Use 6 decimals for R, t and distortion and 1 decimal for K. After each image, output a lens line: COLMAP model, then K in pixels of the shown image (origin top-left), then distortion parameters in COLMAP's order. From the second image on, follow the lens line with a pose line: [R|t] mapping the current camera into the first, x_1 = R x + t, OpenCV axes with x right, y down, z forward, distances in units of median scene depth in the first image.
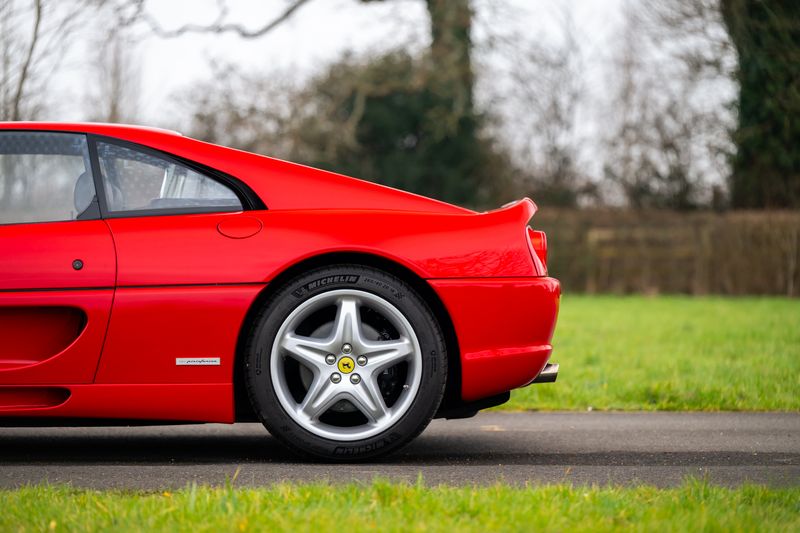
lens RADIAL K [[4157.5, 0, 400.0], [0, 4157.5, 266.0], [0, 0, 1]] dist [0.356419, 10.269613]
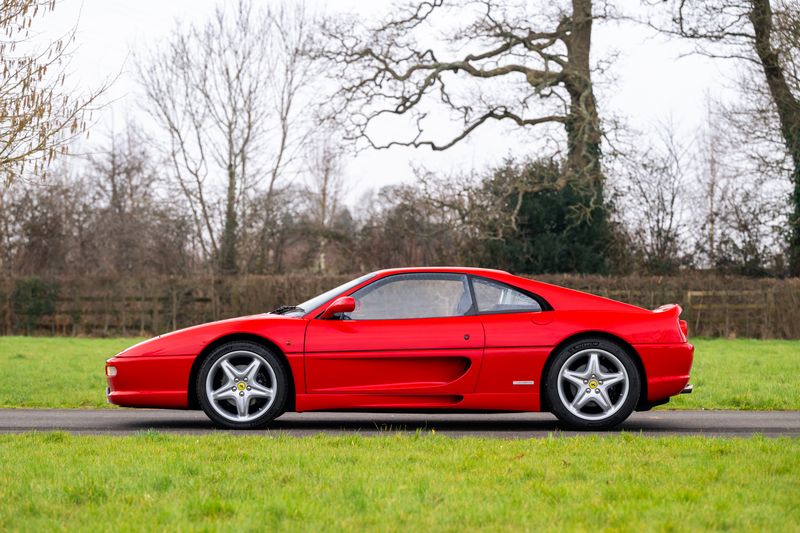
lens RADIAL K [[4157.5, 0, 400.0], [0, 4157.5, 266.0], [0, 0, 1]] dist [0.356419, 10.269613]
pose [[0.999851, -0.000405, -0.017244, -0.068413], [0.000297, 0.999981, -0.006232, -0.021441], [0.017246, 0.006226, 0.999832, -1.027373]]
